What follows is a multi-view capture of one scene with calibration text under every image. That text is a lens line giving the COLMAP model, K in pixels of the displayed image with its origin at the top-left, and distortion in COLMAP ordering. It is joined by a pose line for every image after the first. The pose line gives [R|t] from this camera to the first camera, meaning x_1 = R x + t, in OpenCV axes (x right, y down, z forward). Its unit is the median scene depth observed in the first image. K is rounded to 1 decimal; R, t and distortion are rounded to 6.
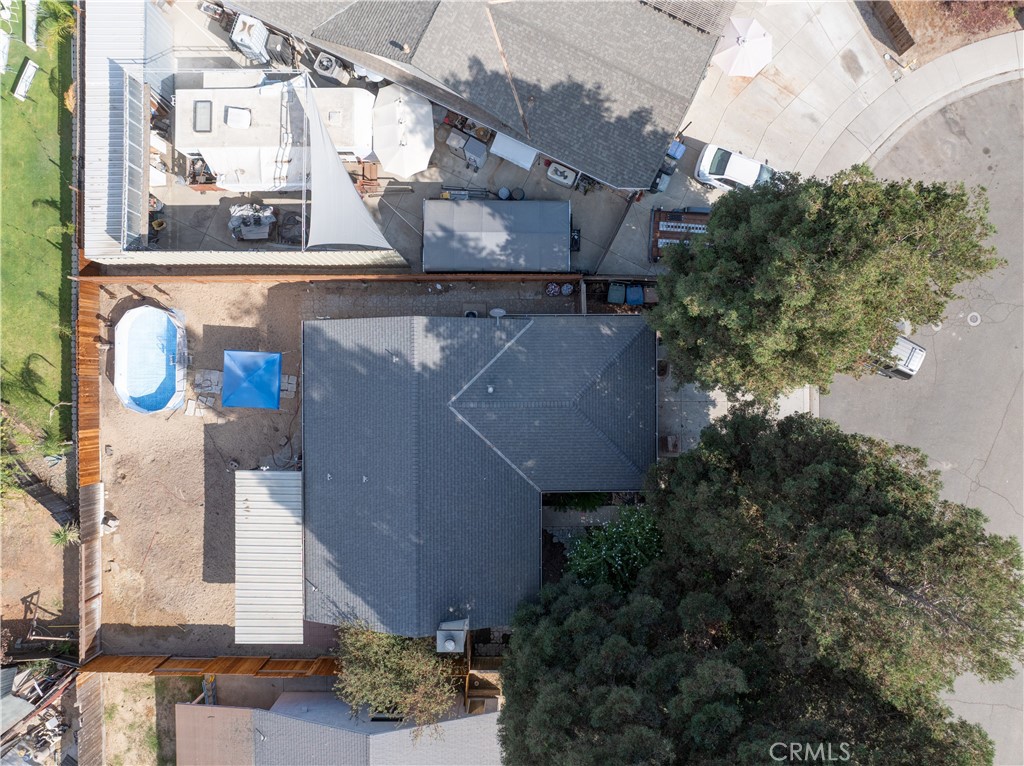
lens RADIAL K [[718.8, 0, 512.0], [0, 718.8, 383.0], [0, 0, 1]] dist [-0.007250, -0.002507]
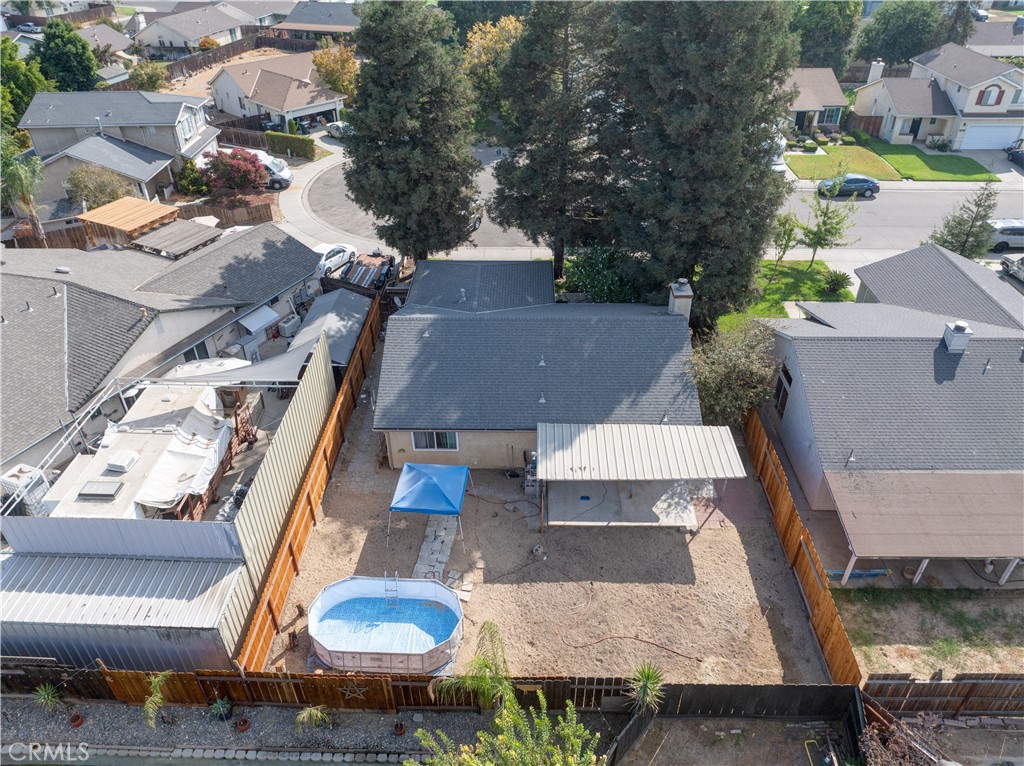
lens RADIAL K [[718.8, 0, 512.0], [0, 718.8, 383.0], [0, 0, 1]] dist [-0.007250, -0.002507]
pose [[0.028223, -0.568129, 0.822455, -0.970699], [0.999543, 0.007104, -0.029392, 0.112978], [0.010856, 0.822909, 0.568070, 0.423347]]
